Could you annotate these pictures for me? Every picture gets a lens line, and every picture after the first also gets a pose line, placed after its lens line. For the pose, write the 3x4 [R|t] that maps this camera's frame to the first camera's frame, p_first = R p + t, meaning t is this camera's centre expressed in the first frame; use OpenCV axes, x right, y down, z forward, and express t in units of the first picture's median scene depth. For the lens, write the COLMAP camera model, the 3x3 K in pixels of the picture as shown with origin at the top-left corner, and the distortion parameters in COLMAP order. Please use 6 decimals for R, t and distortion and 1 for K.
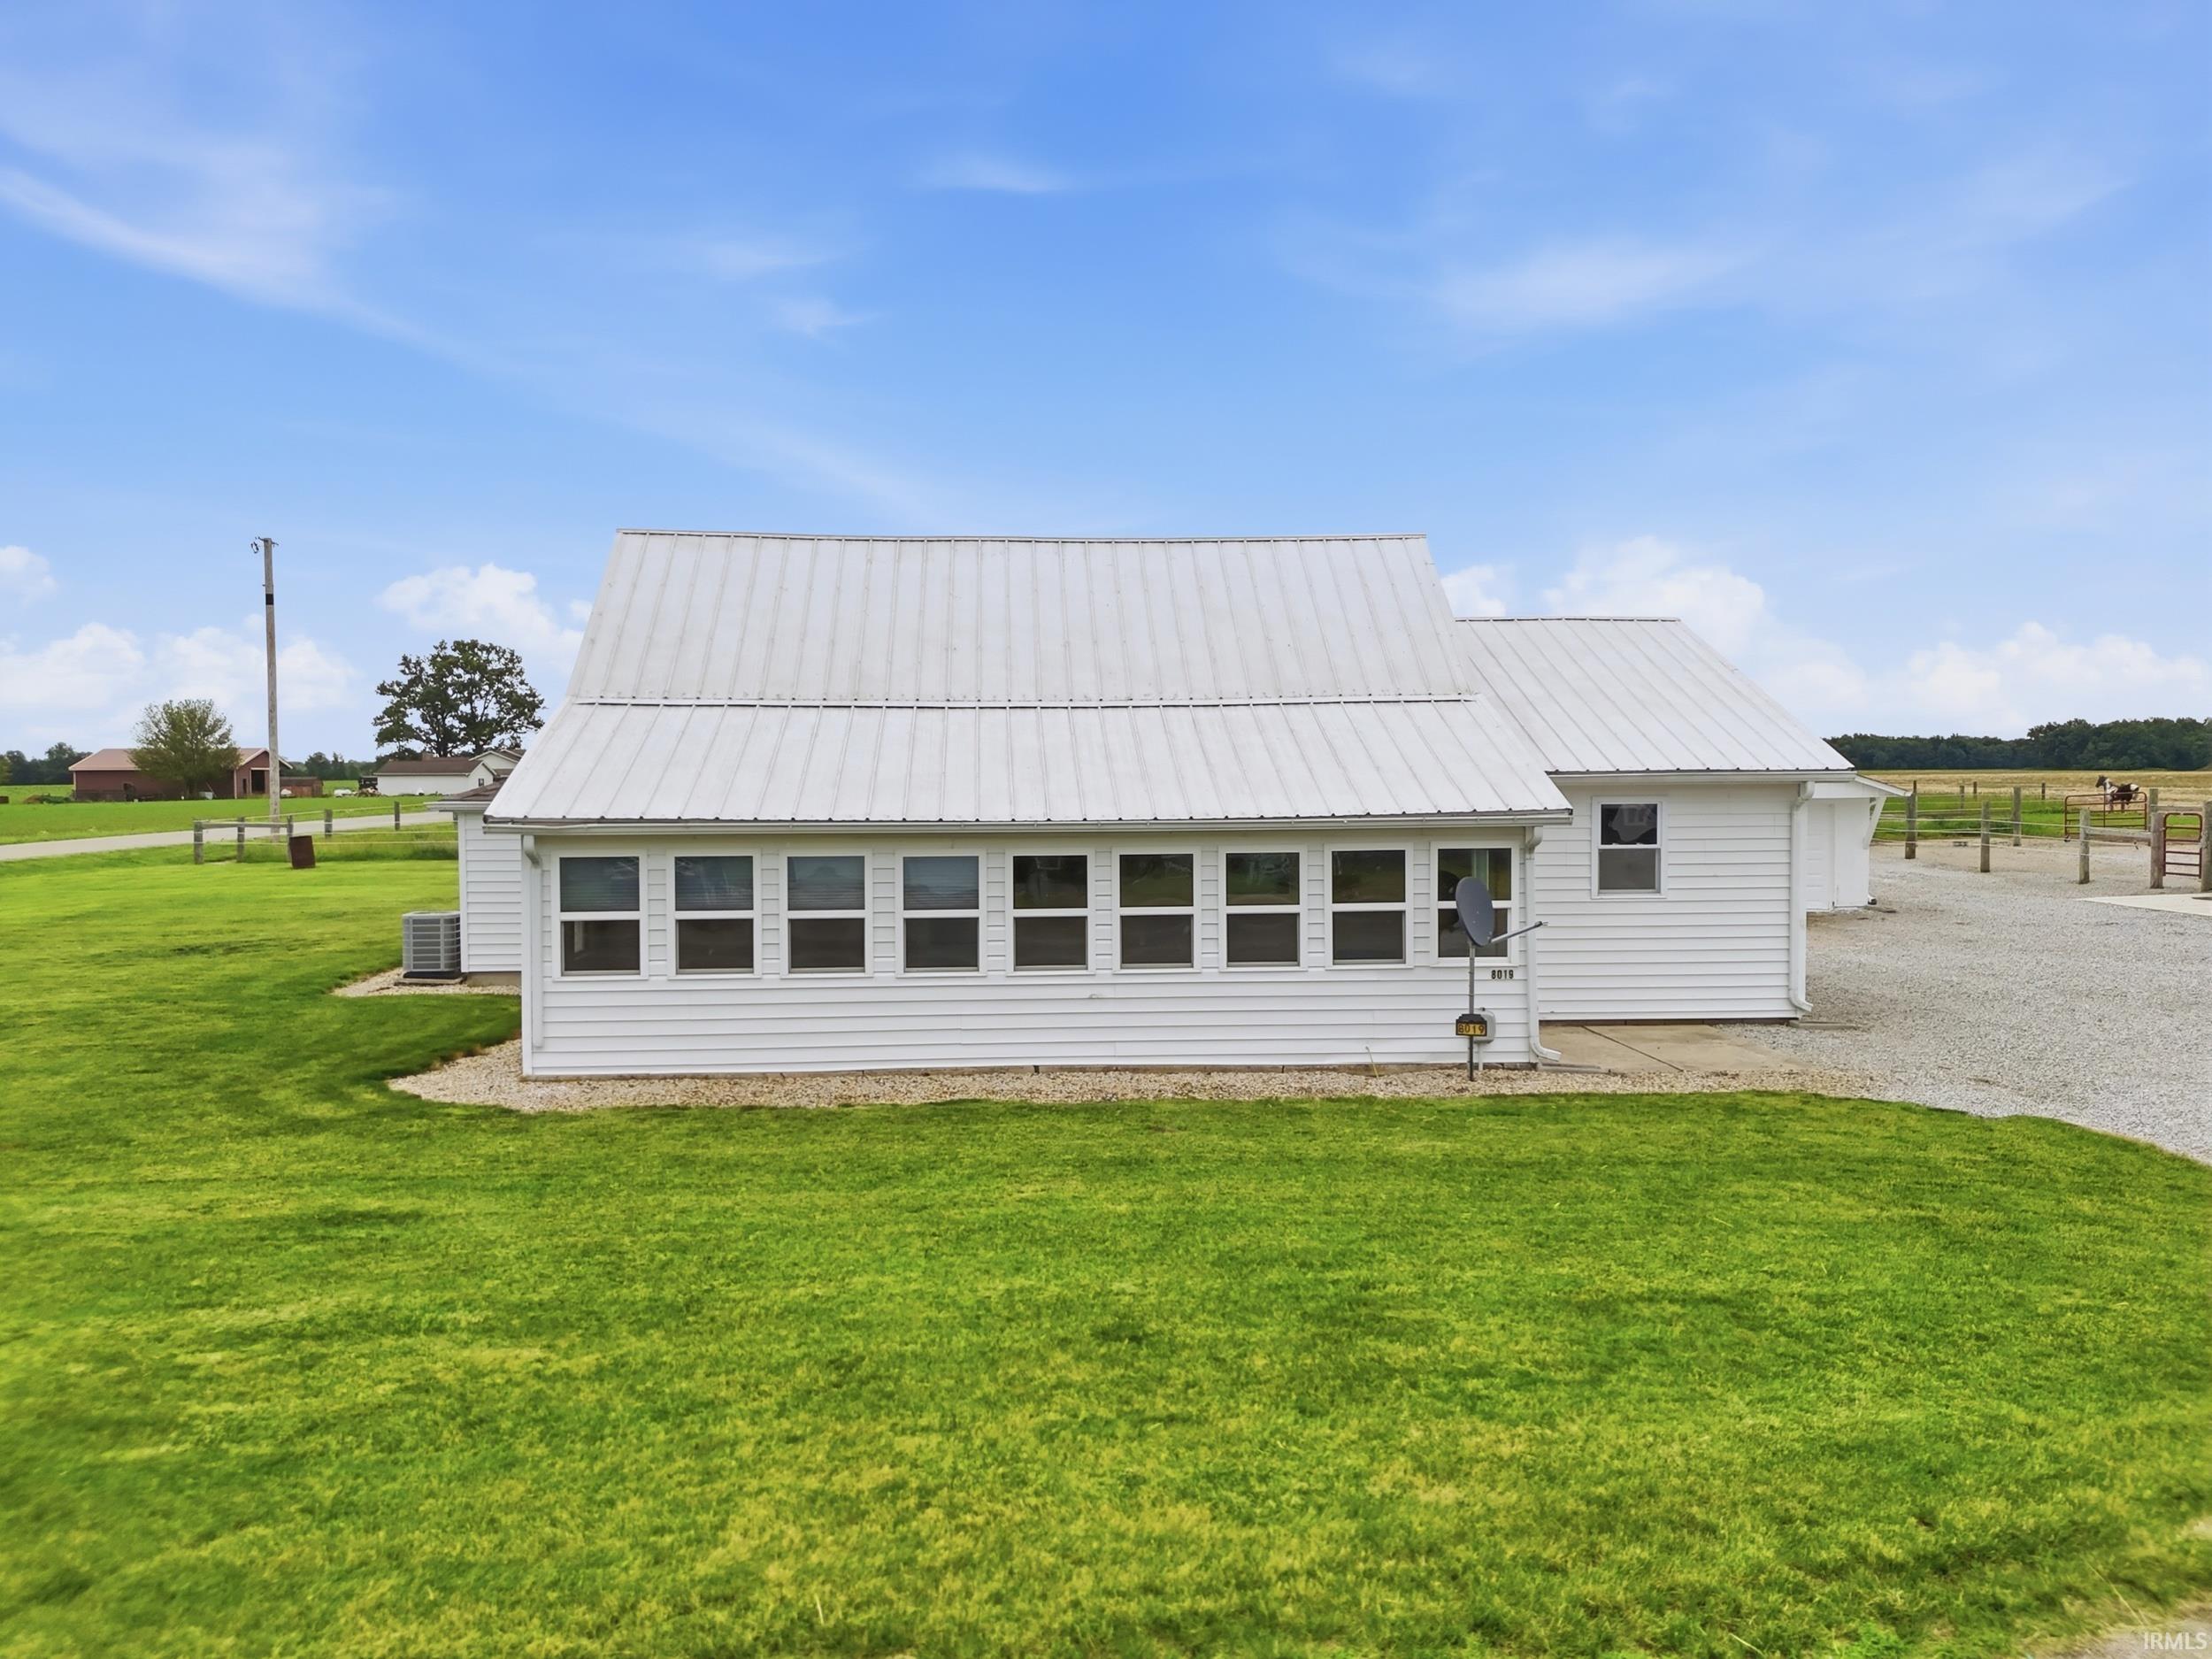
lens RADIAL K [[1614.7, 0, 1106.0], [0, 1614.7, 829.5], [0, 0, 1]] dist [0.105514, -0.000483]
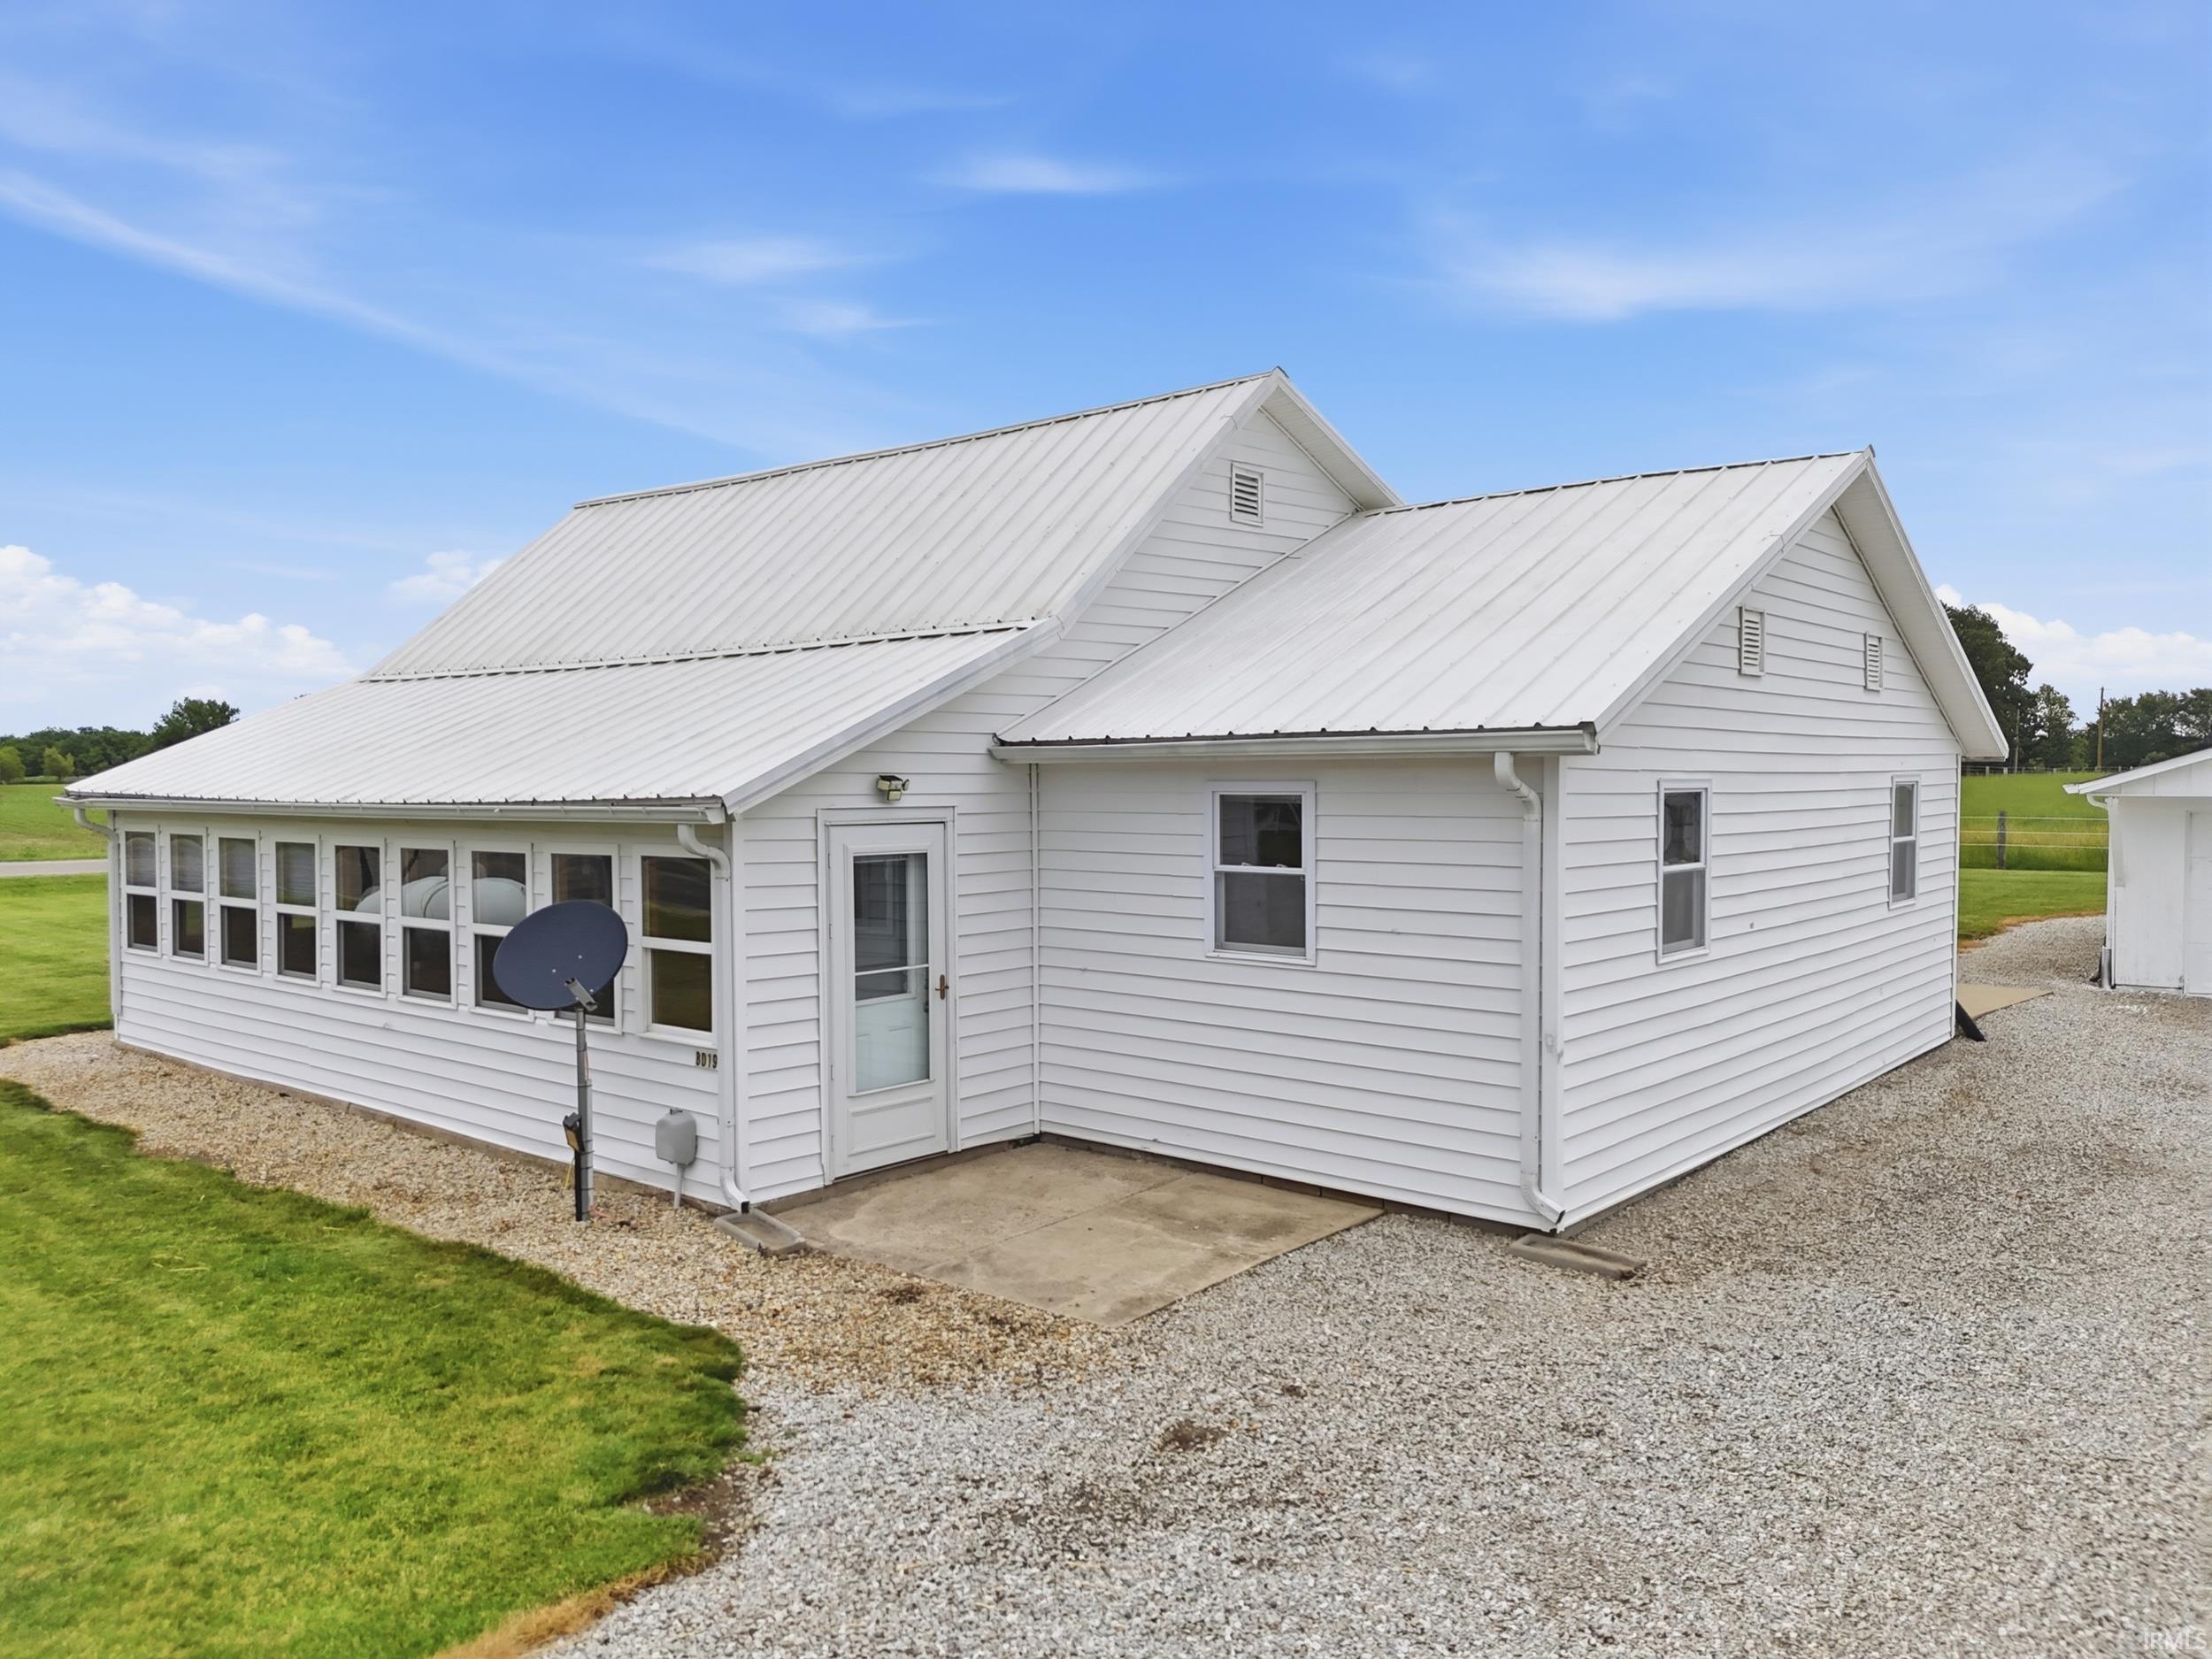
lens RADIAL K [[1614.7, 0, 1106.0], [0, 1614.7, 829.5], [0, 0, 1]] dist [0.105514, -0.000483]
pose [[0.719081, 0.023979, -0.694512, 0.722110], [-0.025765, 0.999637, 0.007838, -0.006893], [0.694448, 0.012258, 0.719438, 0.605772]]
